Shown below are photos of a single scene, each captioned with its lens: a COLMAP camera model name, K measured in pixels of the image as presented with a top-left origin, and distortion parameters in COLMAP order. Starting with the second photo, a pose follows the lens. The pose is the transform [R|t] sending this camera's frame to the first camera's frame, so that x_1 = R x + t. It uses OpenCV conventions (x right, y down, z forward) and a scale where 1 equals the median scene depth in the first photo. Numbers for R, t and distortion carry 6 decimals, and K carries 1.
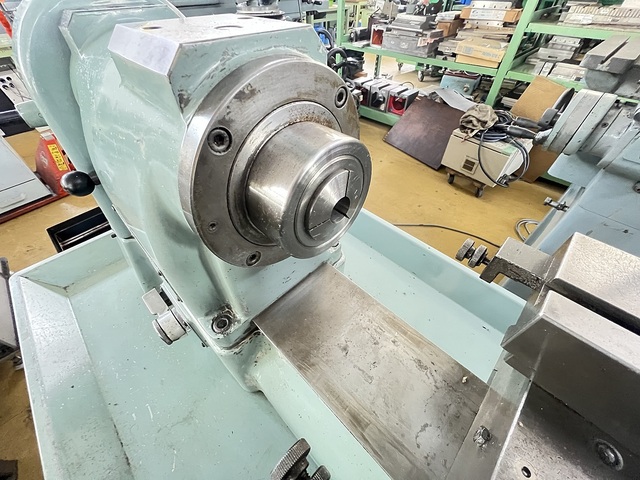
lens RADIAL K [[256.6, 0, 320.4], [0, 256.6, 240.1], [0, 0, 1]] dist [-0.004942, 0.001174]
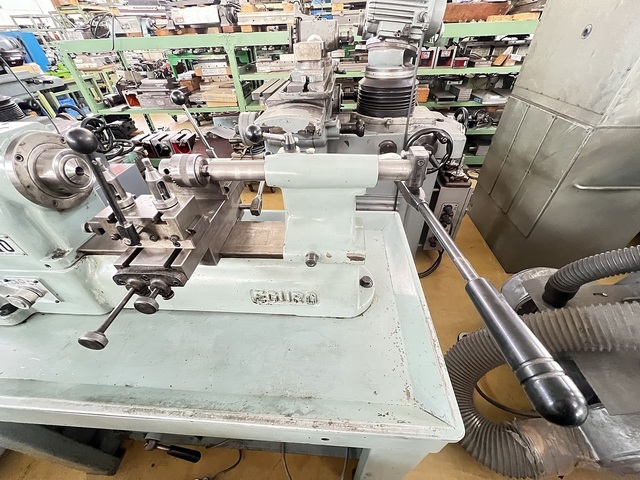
lens RADIAL K [[256.6, 0, 319.5], [0, 256.6, 240.2], [0, 0, 1]] dist [-0.004942, 0.001174]
pose [[0.753382, -0.437022, 0.491352, 0.026440], [0.496802, 0.867805, 0.010113, 0.140830], [-0.430817, 0.236486, 0.870903, -0.192615]]
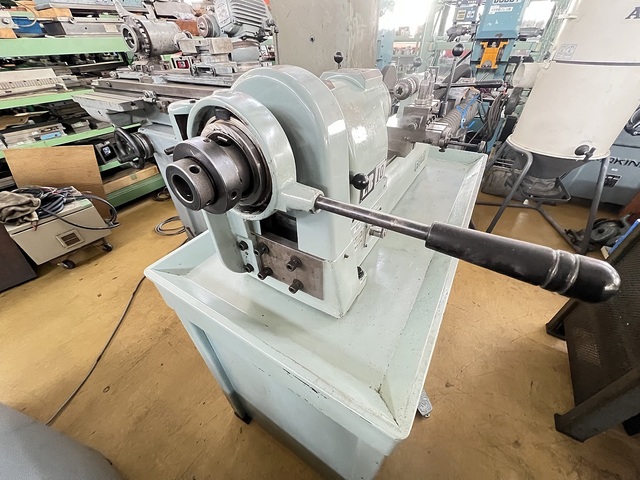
lens RADIAL K [[256.6, 0, 319.5], [0, 256.6, 240.5], [0, 0, 1]] dist [-0.004942, 0.001174]
pose [[-0.228919, -0.594611, 0.770736, -0.292276], [0.716847, 0.432689, 0.546727, -0.138820], [-0.658579, 0.677656, 0.327195, 0.114380]]
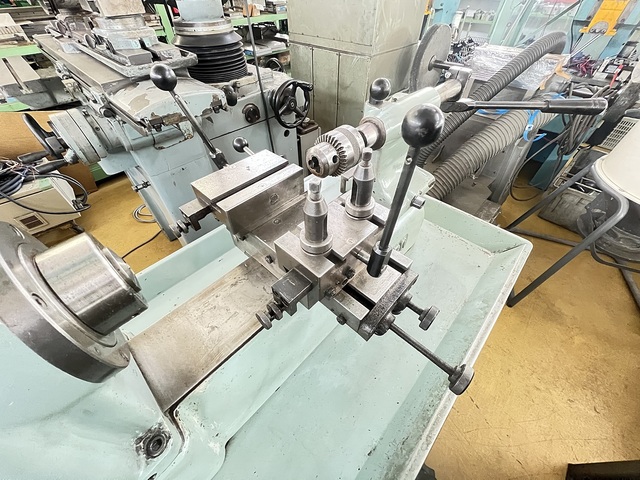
lens RADIAL K [[256.9, 0, 319.2], [0, 256.9, 240.5], [0, 0, 1]] dist [-0.003862, 0.000283]
pose [[-0.027080, -0.725157, 0.688051, -0.058469], [0.725295, 0.459408, 0.512729, -0.010296], [-0.687905, 0.512925, 0.513512, -0.039703]]
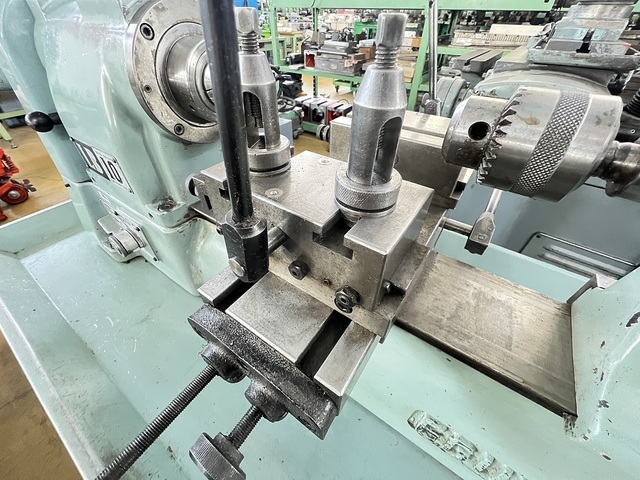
lens RADIAL K [[256.6, 0, 319.3], [0, 256.6, 240.1], [0, 0, 1]] dist [-0.004942, 0.001174]
pose [[0.984384, -0.105676, 0.140788, 0.024509], [0.116494, 0.990656, -0.070928, 0.079991], [-0.131977, 0.086221, 0.987496, -0.051432]]
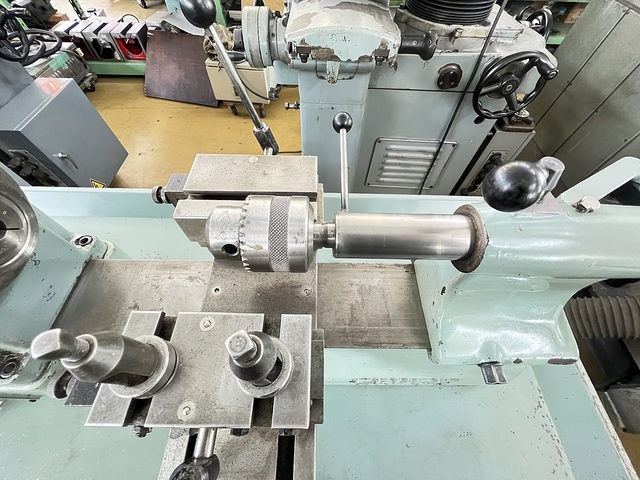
lens RADIAL K [[256.6, 0, 317.8], [0, 256.6, 240.1], [0, 0, 1]] dist [-0.004942, 0.001174]
pose [[0.712537, -0.581347, 0.392844, 0.048107], [0.489545, 0.813015, 0.315202, 0.021681], [-0.502630, -0.032278, 0.863899, -0.061503]]
